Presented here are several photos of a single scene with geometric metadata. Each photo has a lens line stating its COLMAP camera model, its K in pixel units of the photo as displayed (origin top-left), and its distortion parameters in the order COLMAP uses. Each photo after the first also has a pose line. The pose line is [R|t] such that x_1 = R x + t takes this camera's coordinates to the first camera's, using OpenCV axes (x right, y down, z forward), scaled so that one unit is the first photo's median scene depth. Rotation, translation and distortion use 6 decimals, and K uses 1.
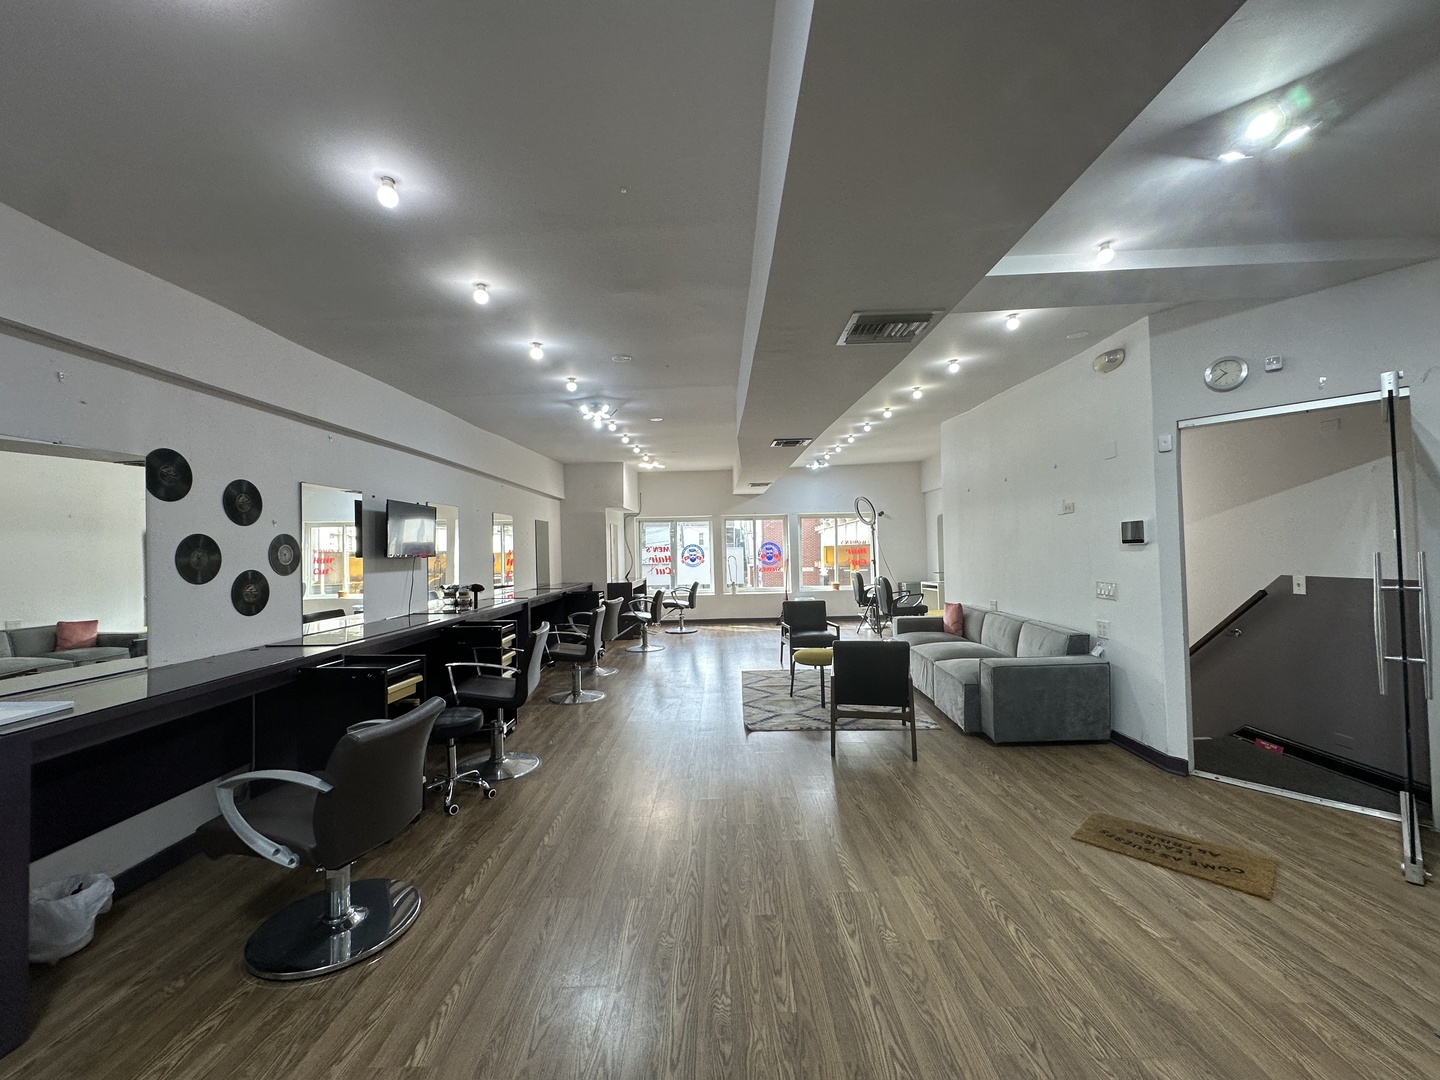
lens RADIAL K [[572.1, 0, 715.2], [0, 572.1, 539.9], [0, 0, 1]] dist [-0.002665, 0.000049]
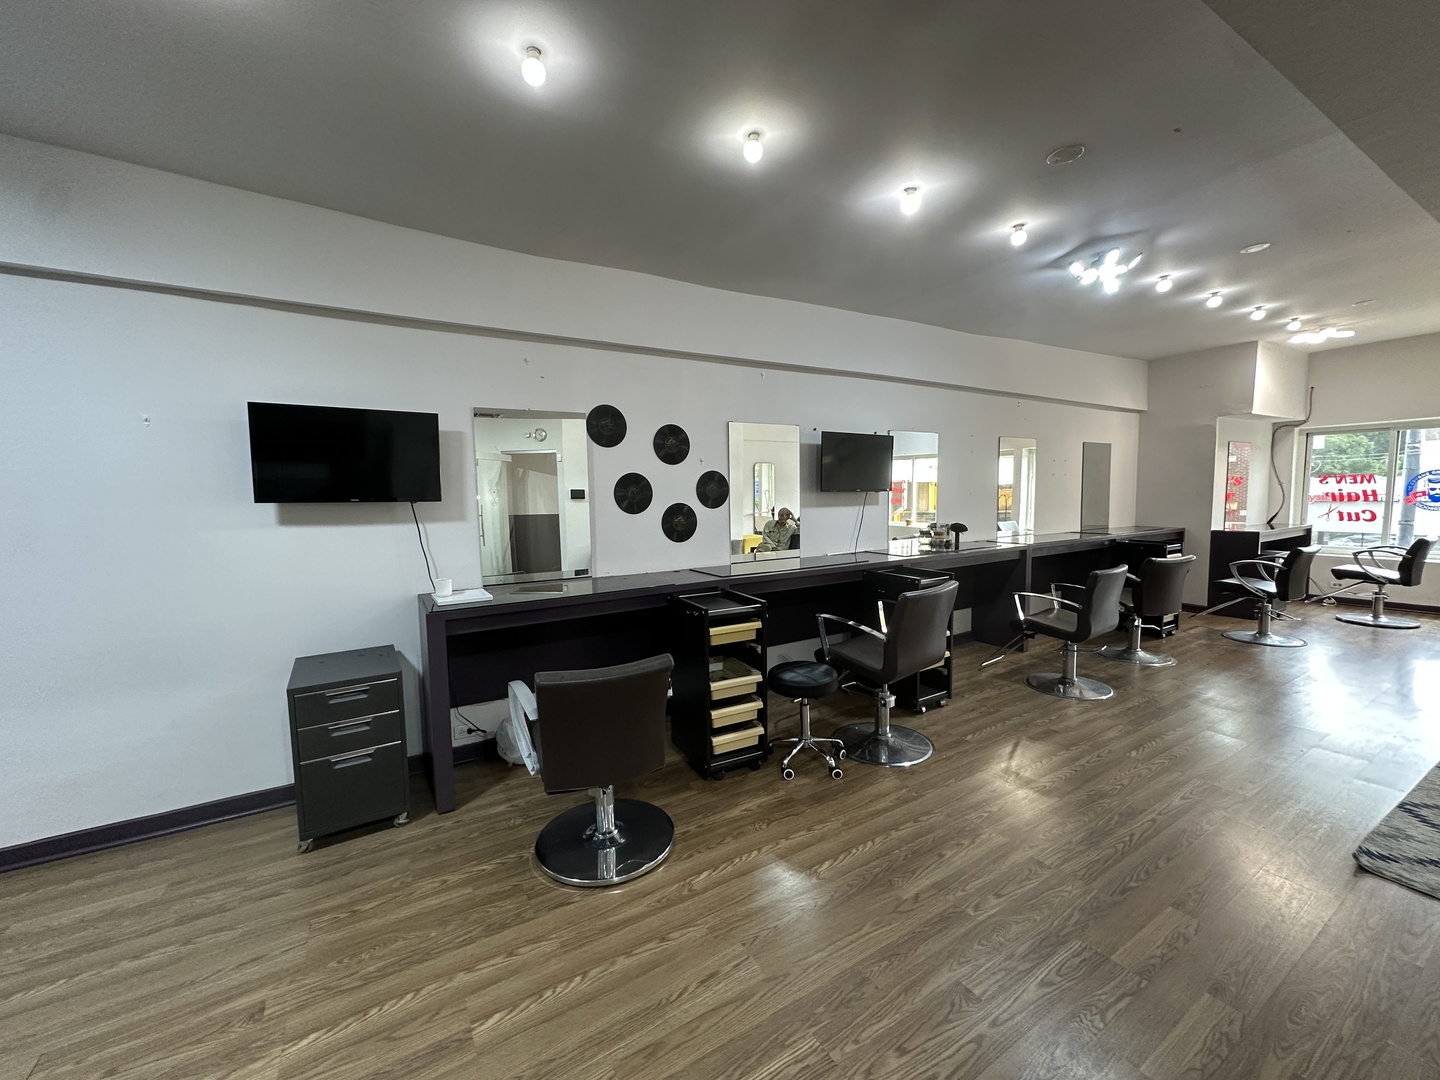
lens RADIAL K [[572.1, 0, 715.2], [0, 572.1, 539.9], [0, 0, 1]] dist [-0.002665, 0.000049]
pose [[0.529644, 0.084787, -0.843972, 0.141111], [0.019994, 0.993467, 0.112352, -0.001043], [0.847984, -0.076381, 0.524489, 0.297153]]
